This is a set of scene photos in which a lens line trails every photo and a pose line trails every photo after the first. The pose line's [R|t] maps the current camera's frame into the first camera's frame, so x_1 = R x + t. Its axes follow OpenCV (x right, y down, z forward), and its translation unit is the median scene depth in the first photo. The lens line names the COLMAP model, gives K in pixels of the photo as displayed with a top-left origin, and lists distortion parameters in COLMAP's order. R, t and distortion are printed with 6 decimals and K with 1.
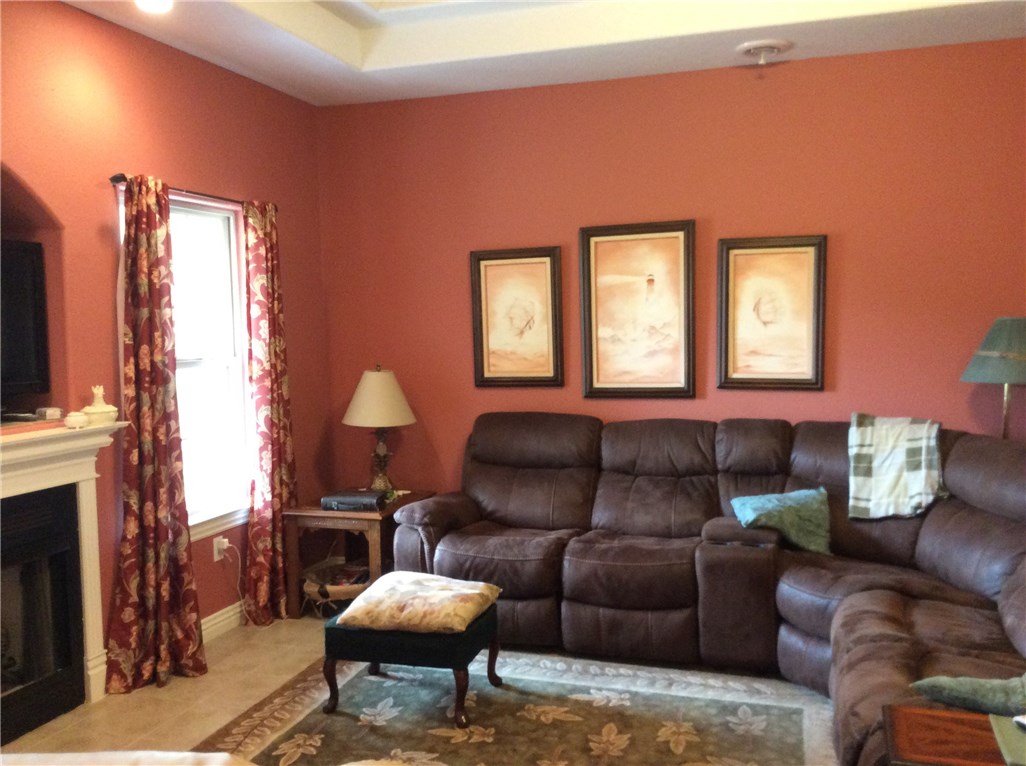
lens RADIAL K [[939.2, 0, 513.0], [0, 939.2, 383.0], [0, 0, 1]] dist [0.128585, -0.270865]
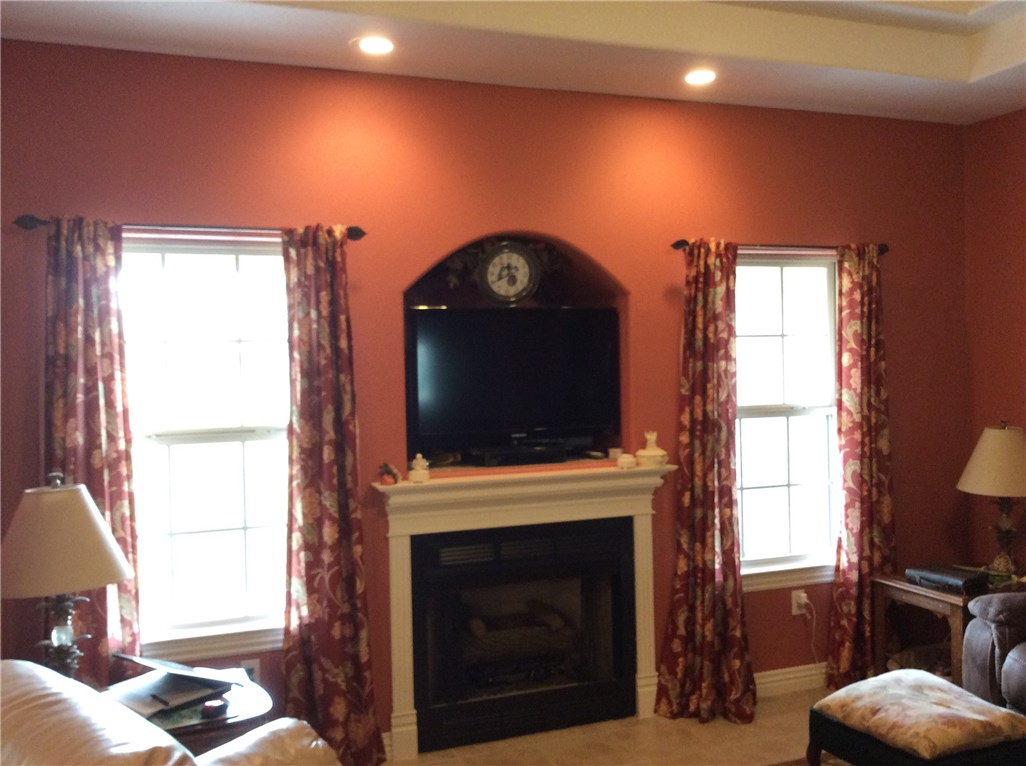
lens RADIAL K [[939.2, 0, 513.0], [0, 939.2, 383.0], [0, 0, 1]] dist [0.128585, -0.270865]
pose [[0.622074, 0.012983, -0.782851, 0.304948], [-0.037432, 0.999212, -0.013173, -0.031245], [0.782063, 0.037498, 0.622070, 0.168454]]
